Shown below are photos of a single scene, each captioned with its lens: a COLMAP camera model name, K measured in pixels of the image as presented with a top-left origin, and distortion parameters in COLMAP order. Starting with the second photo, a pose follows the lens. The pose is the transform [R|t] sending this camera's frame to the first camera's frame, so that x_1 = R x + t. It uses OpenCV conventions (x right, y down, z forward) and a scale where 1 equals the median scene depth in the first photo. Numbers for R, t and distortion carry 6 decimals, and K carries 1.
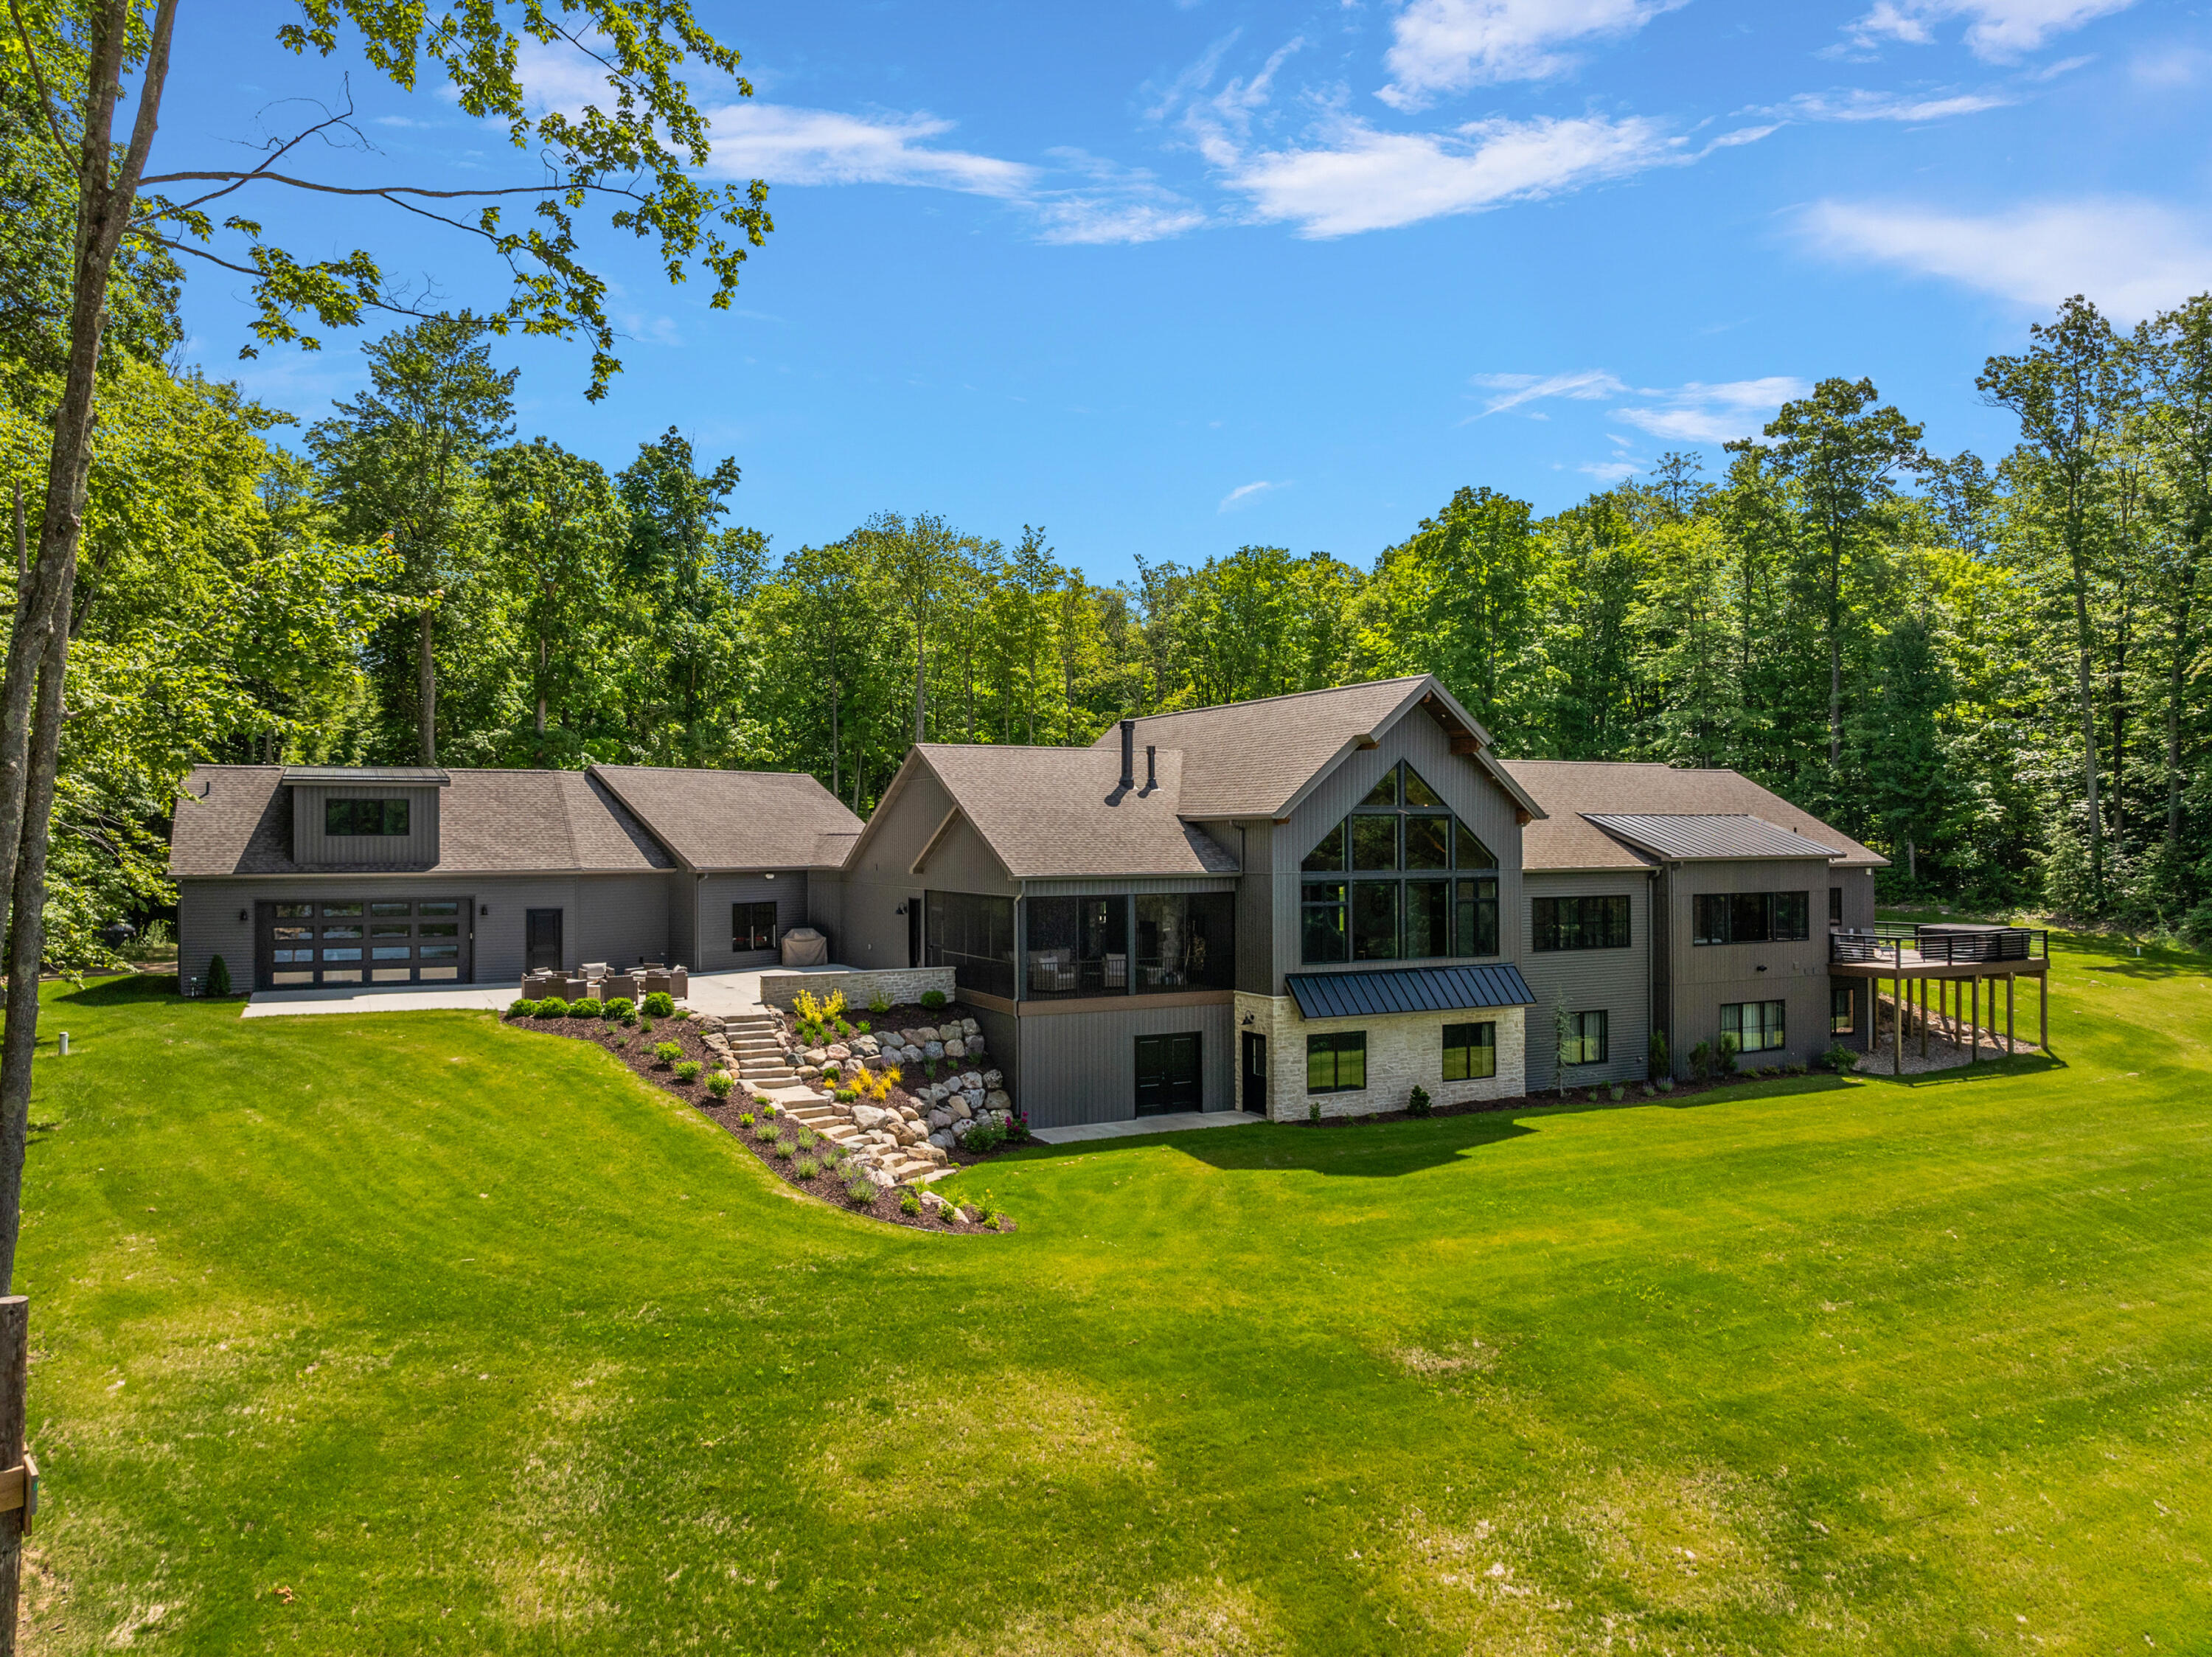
lens RADIAL K [[1573.7, 0, 1117.5], [0, 1573.7, 828.0], [0, 0, 1]] dist [-0.038649, 0.004197]
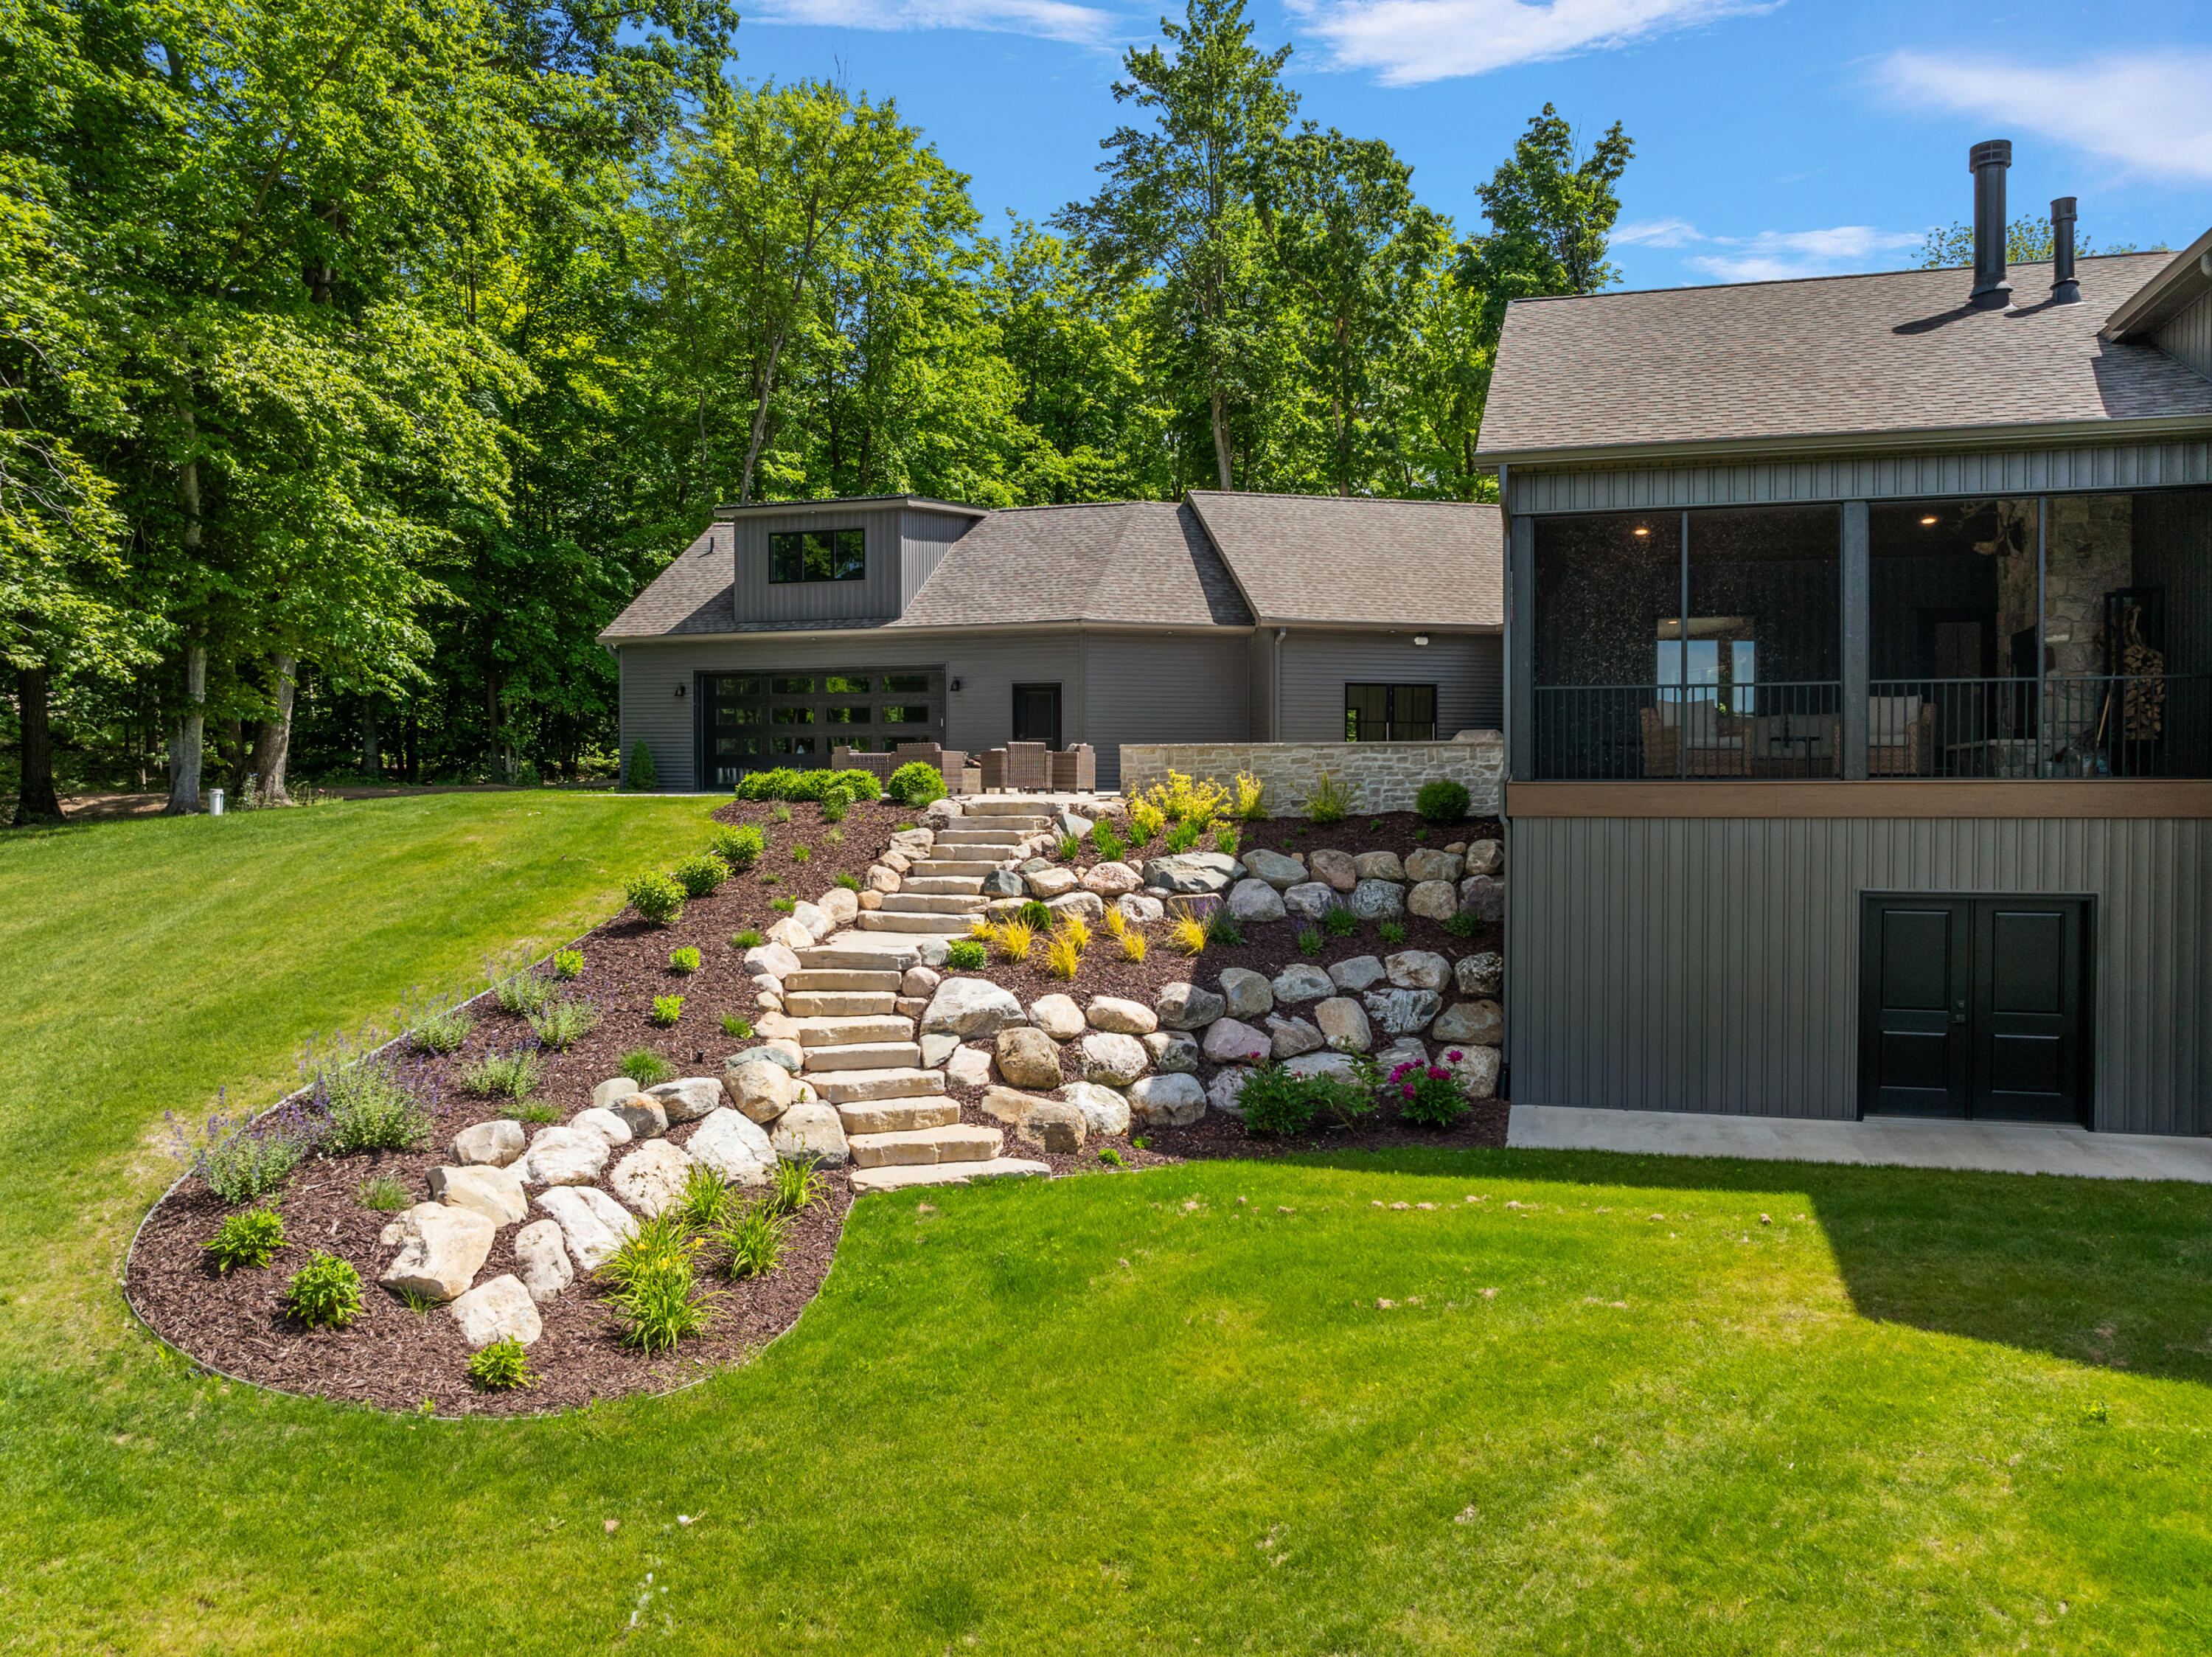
lens RADIAL K [[1573.7, 0, 1117.5], [0, 1573.7, 828.0], [0, 0, 1]] dist [-0.038649, 0.004197]
pose [[0.732238, 0.020552, -0.680739, 0.118126], [0.001010, 0.999511, 0.031262, 0.096513], [0.681048, -0.023579, 0.731859, 0.563416]]
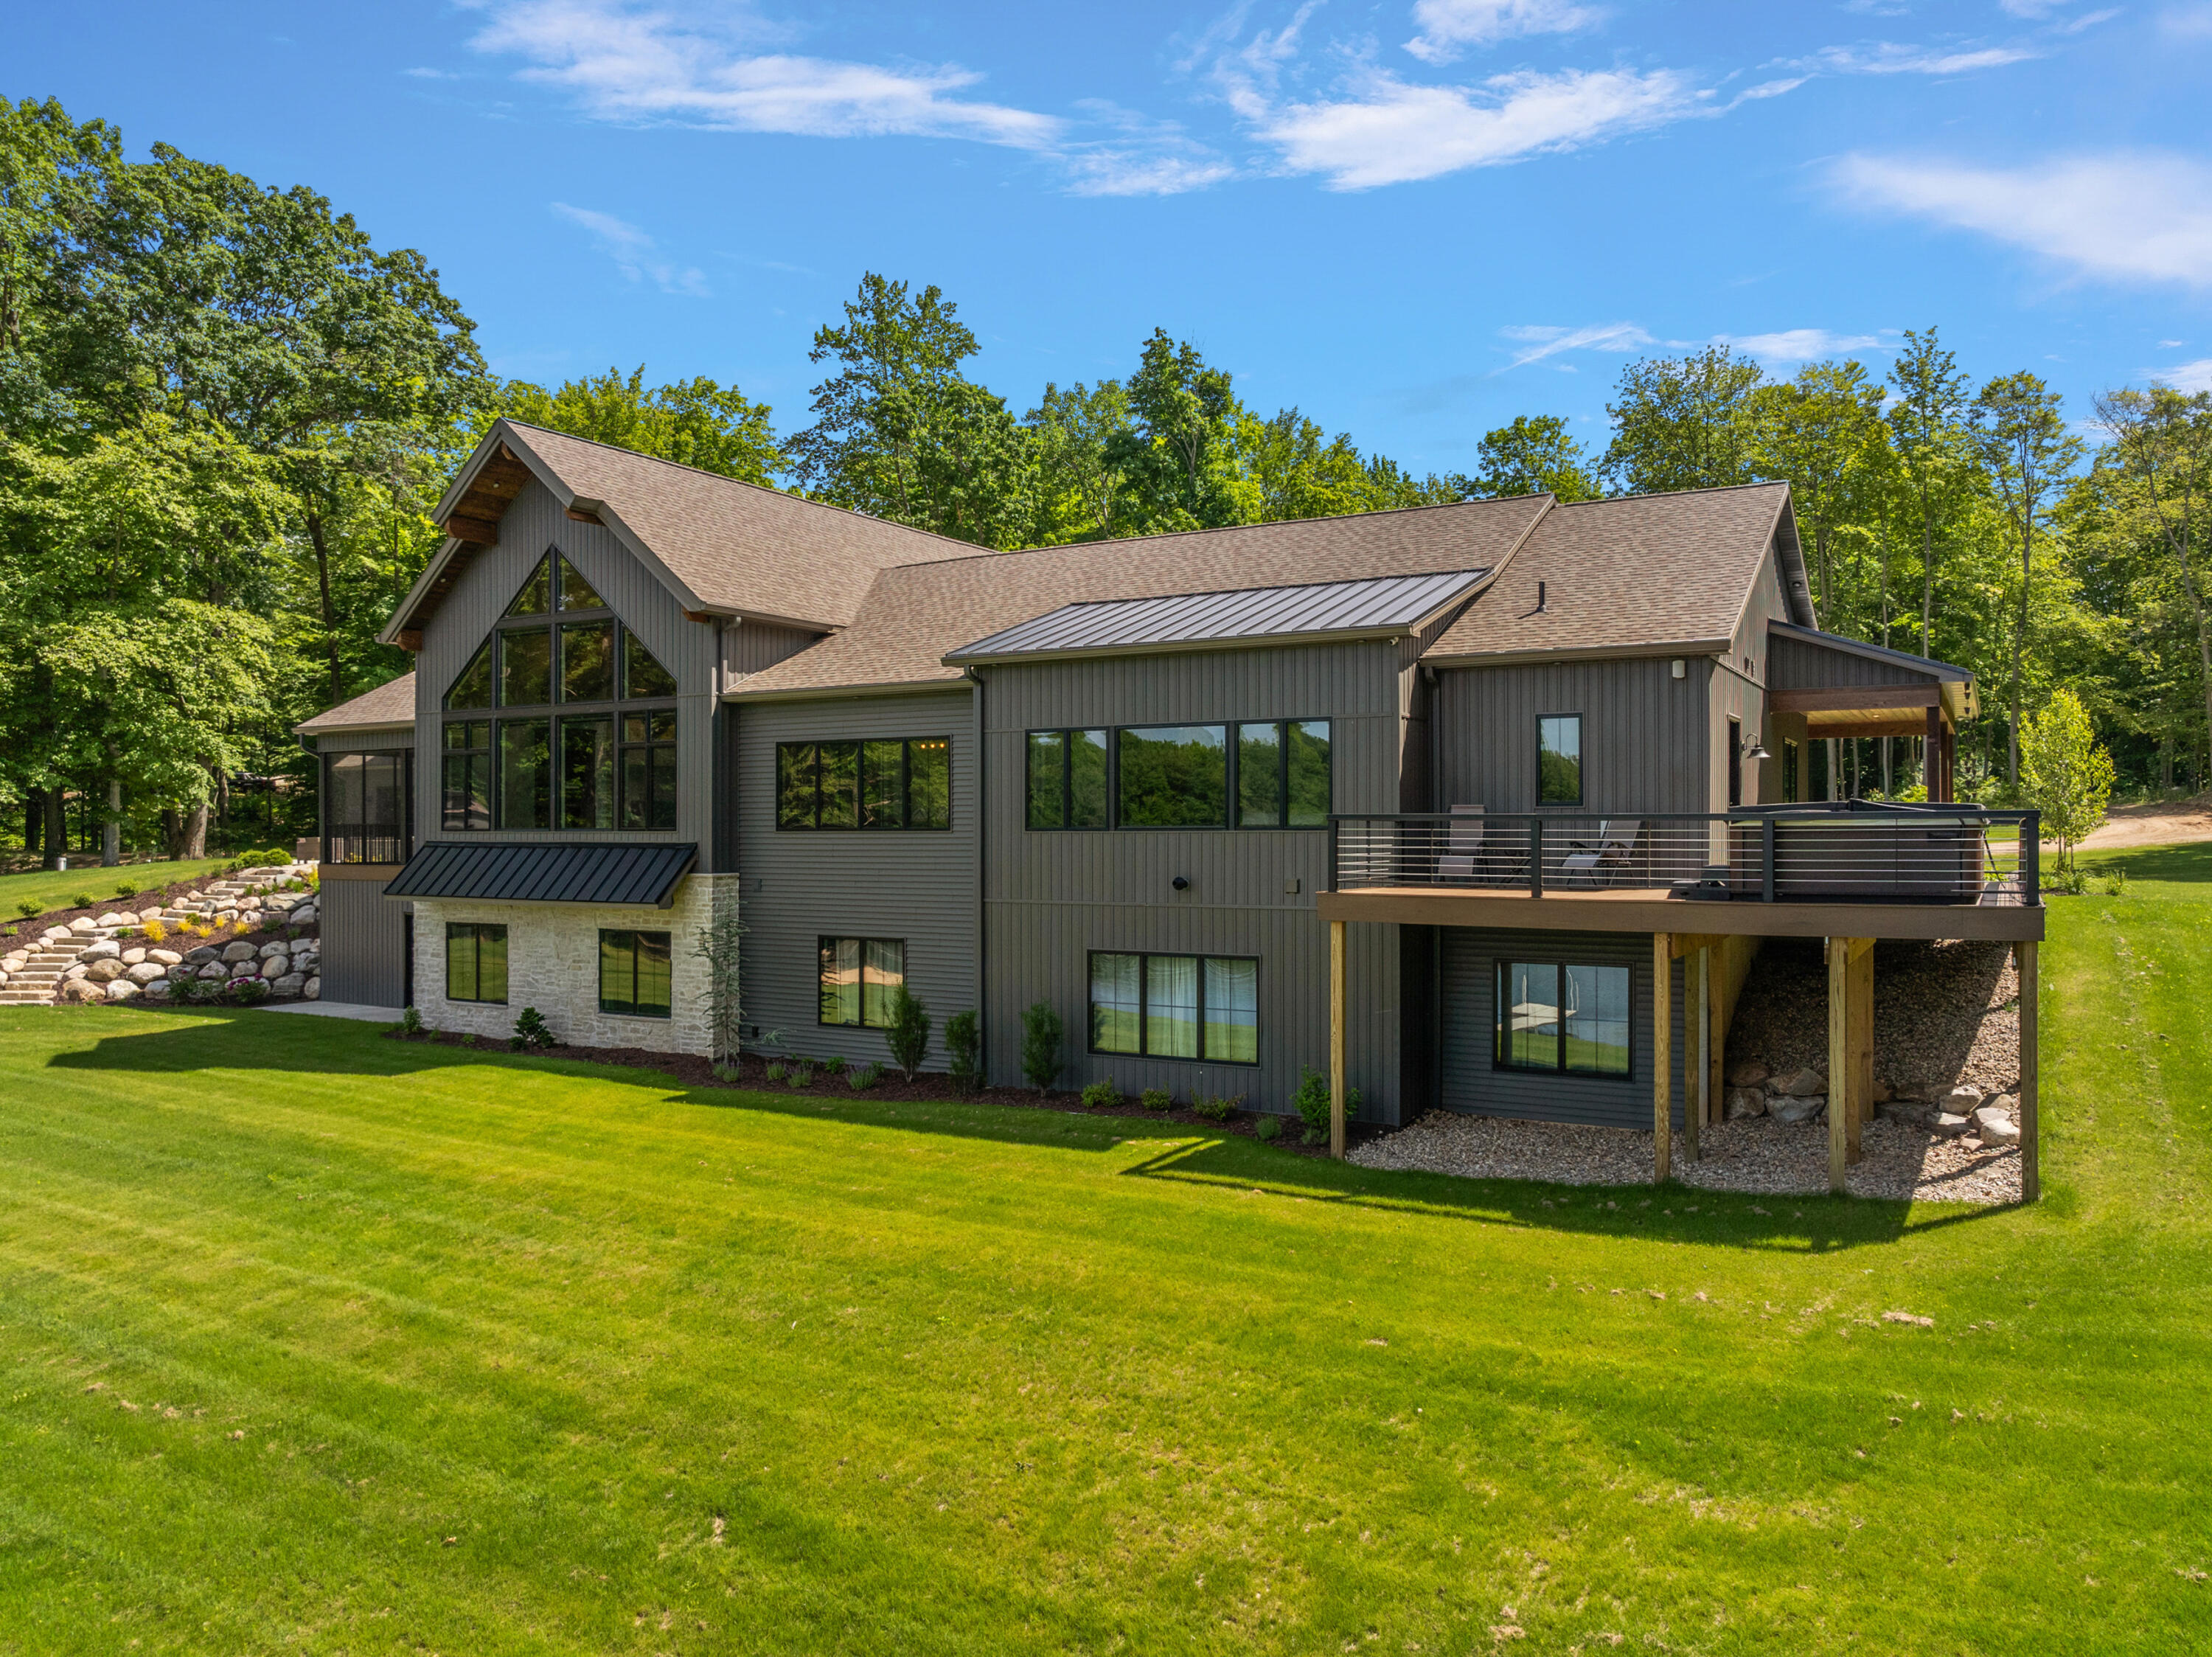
lens RADIAL K [[1565.9, 0, 1109.9], [0, 1565.9, 852.6], [0, 0, 1]] dist [-0.037823, 0.001627]
pose [[0.546932, 0.014601, -0.837050, 0.846210], [0.001922, 0.999823, 0.018696, 0.077066], [0.837175, -0.011834, 0.546807, 0.779598]]
